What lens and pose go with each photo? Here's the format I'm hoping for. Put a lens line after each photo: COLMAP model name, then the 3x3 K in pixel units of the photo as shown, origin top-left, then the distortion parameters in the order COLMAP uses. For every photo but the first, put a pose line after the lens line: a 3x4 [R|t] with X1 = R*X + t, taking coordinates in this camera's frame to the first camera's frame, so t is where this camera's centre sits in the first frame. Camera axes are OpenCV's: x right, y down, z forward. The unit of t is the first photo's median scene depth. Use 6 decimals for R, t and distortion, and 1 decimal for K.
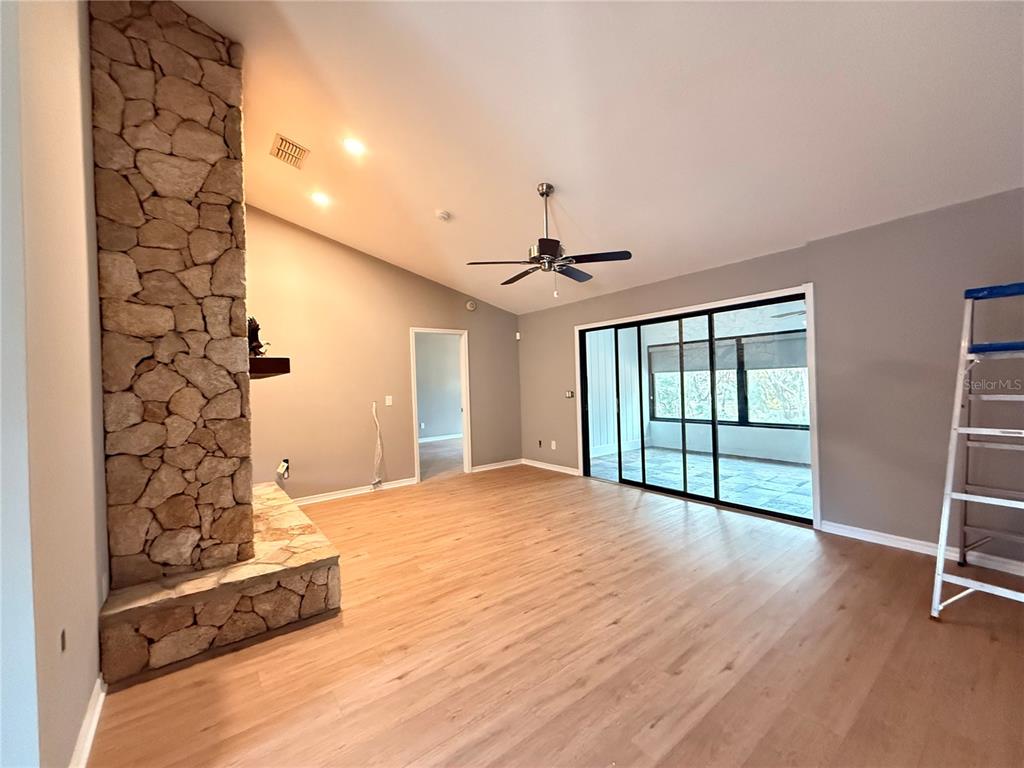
lens RADIAL K [[406.0, 0, 509.2], [0, 406.0, 384.6], [0, 0, 1]] dist [-0.002376, -0.000627]
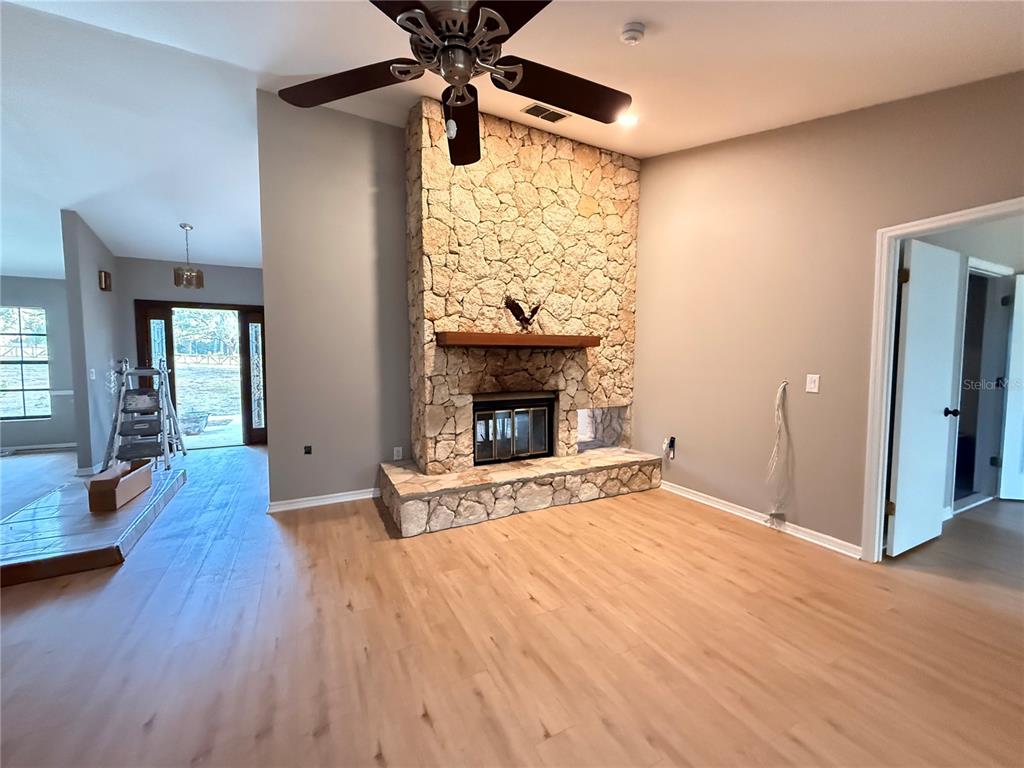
lens RADIAL K [[406.0, 0, 509.2], [0, 406.0, 384.6], [0, 0, 1]] dist [-0.002376, -0.000627]
pose [[-0.174337, 0.097121, -0.979885, 0.535481], [0.001322, 0.995146, 0.098398, -0.022766], [0.984685, 0.015859, -0.173620, 1.199385]]
